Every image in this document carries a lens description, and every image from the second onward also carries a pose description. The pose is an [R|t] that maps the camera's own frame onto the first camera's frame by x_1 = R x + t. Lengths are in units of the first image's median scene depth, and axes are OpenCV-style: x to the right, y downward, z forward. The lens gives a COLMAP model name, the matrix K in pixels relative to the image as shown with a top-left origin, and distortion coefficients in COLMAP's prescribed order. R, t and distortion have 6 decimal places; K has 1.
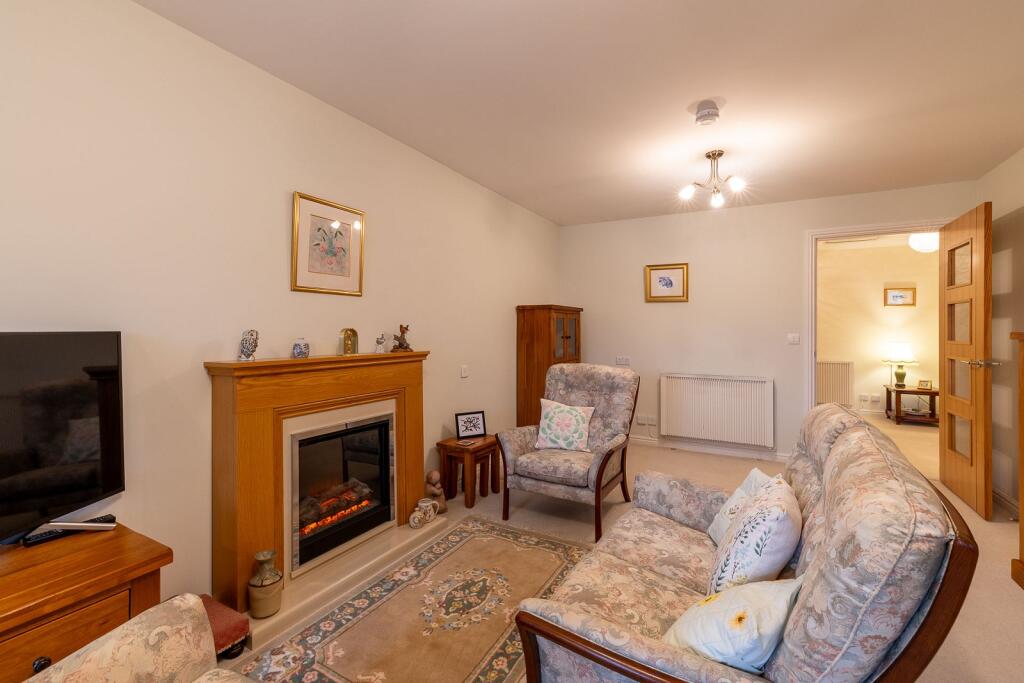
lens RADIAL K [[448.8, 0, 507.6], [0, 448.8, 329.5], [0, 0, 1]] dist [-0.002110, 0.001698]
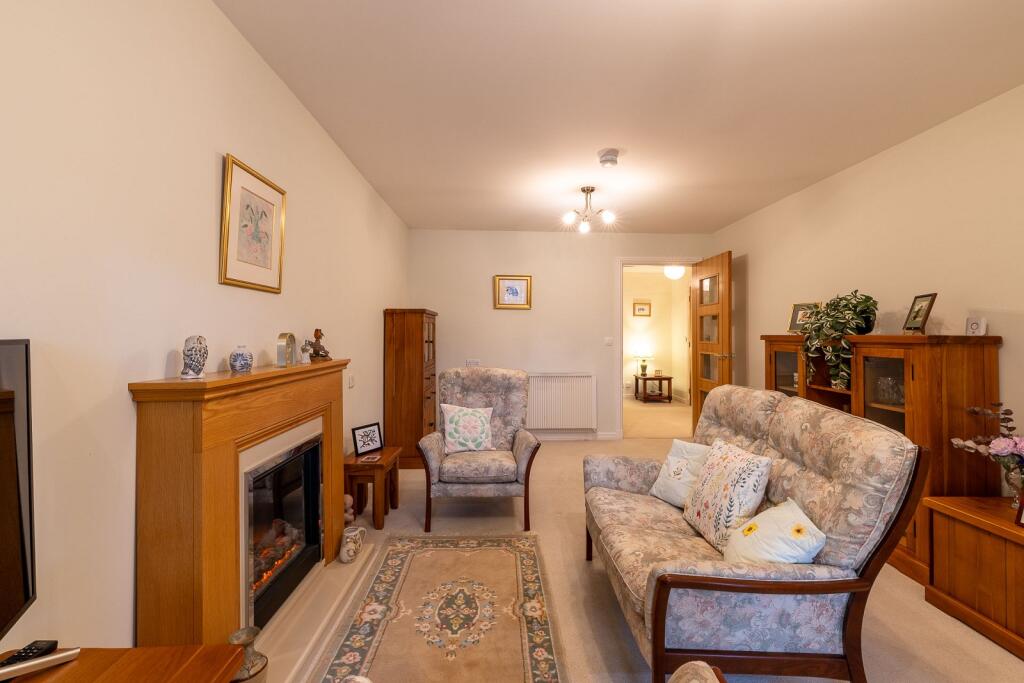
lens RADIAL K [[448.8, 0, 517.9], [0, 448.8, 327.3], [0, 0, 1]] dist [-0.002110, 0.001698]
pose [[0.852185, 0.006272, 0.523203, -0.407086], [0.001073, 0.999905, -0.013734, -0.001683], [-0.523239, 0.012265, 0.852098, 0.085069]]
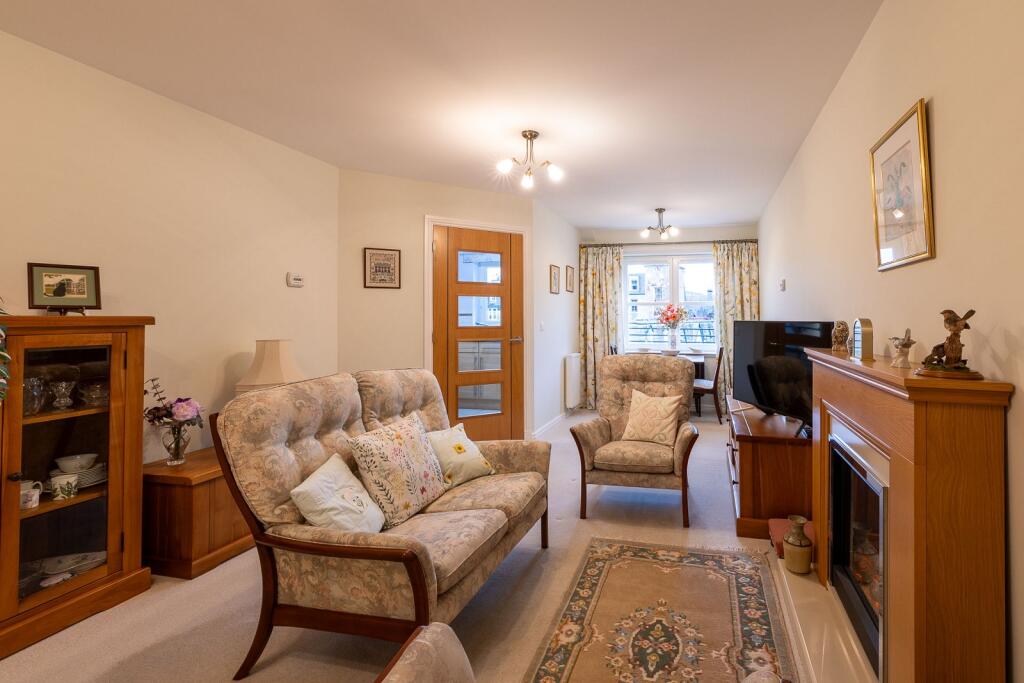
lens RADIAL K [[477.9, 0, 605.4], [0, 477.9, 303.7], [0, 0, 1]] dist [-0.004939, 0.001257]
pose [[-0.953997, -0.015046, -0.299437, 0.219350], [-0.007605, 0.999633, -0.026002, -0.003654], [0.299718, -0.022529, -0.953762, 1.505945]]
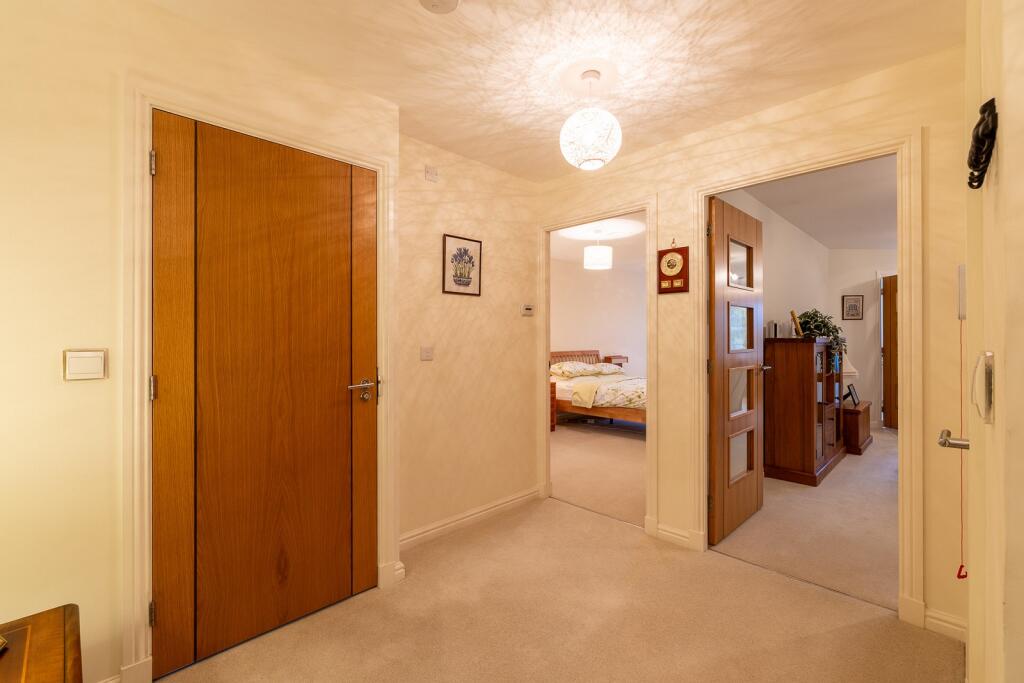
lens RADIAL K [[448.8, 0, 507.5], [0, 448.8, 336.1], [0, 0, 1]] dist [-0.002110, 0.001698]
pose [[-0.963290, 0.004544, 0.268425, 1.596705], [0.004418, 0.999990, -0.001074, -0.005499], [-0.268427, 0.000151, -0.963300, 2.601759]]
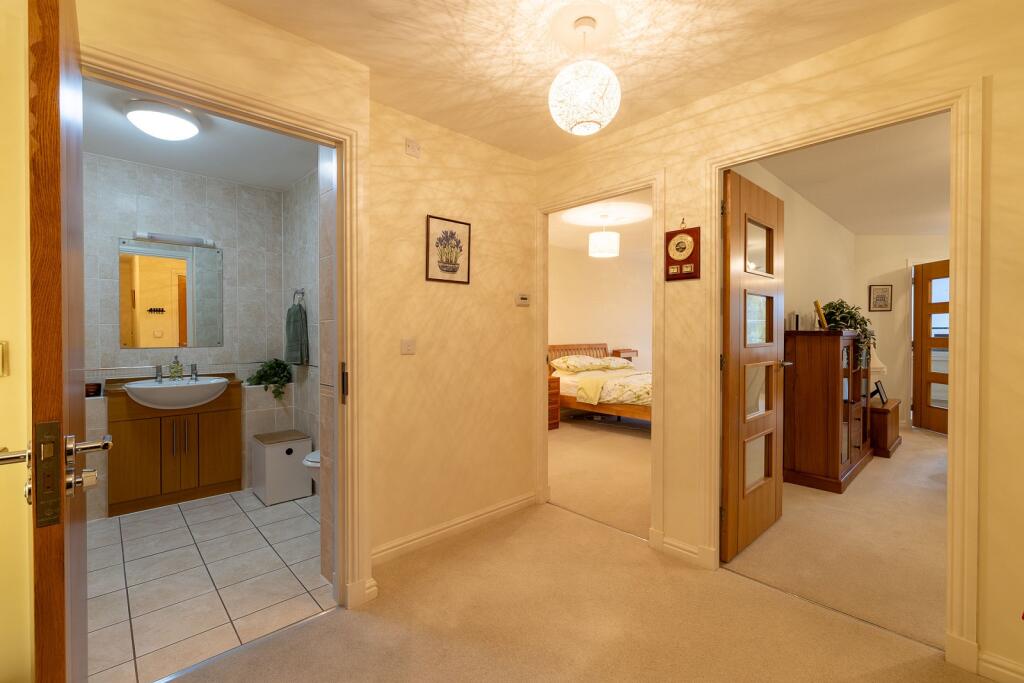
lens RADIAL K [[448.8, 0, 508.5], [0, 448.8, 334.5], [0, 0, 1]] dist [-0.002110, 0.001698]
pose [[-0.955914, -0.000601, 0.293645, 1.573955], [0.002823, 0.999933, 0.011236, -0.002834], [-0.293632, 0.011569, -0.955849, 2.474135]]
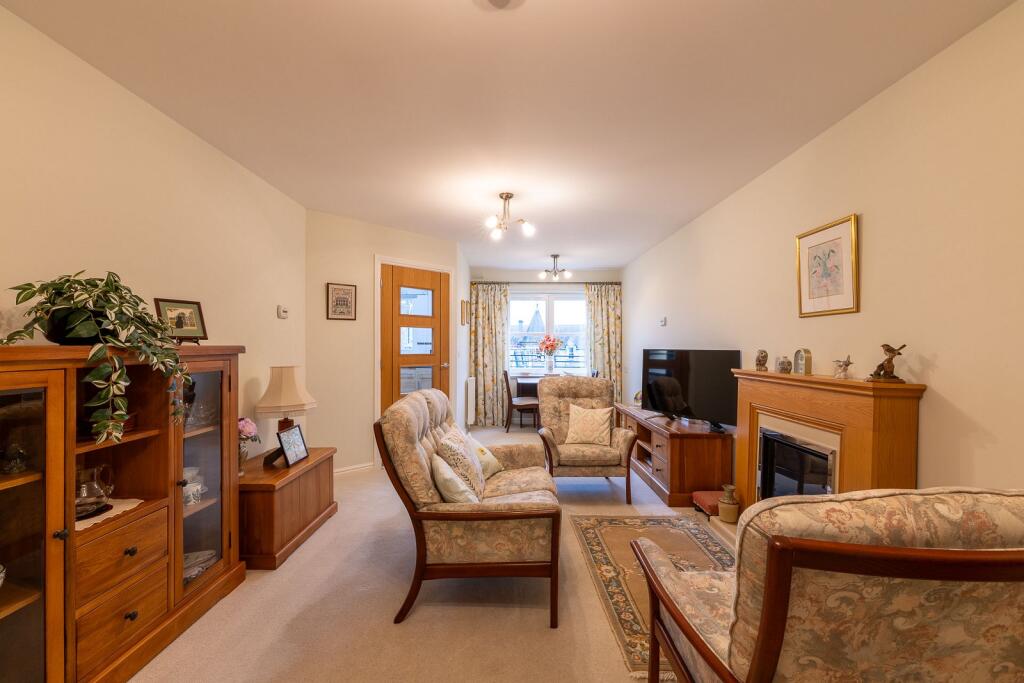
lens RADIAL K [[448.8, 0, 507.5], [0, 448.8, 350.5], [0, 0, 1]] dist [-0.002110, 0.001698]
pose [[-0.872937, -0.002876, -0.487825, 0.721442], [-0.010186, 0.999872, 0.012332, -0.004343], [0.487727, 0.015734, -0.872854, 1.514261]]
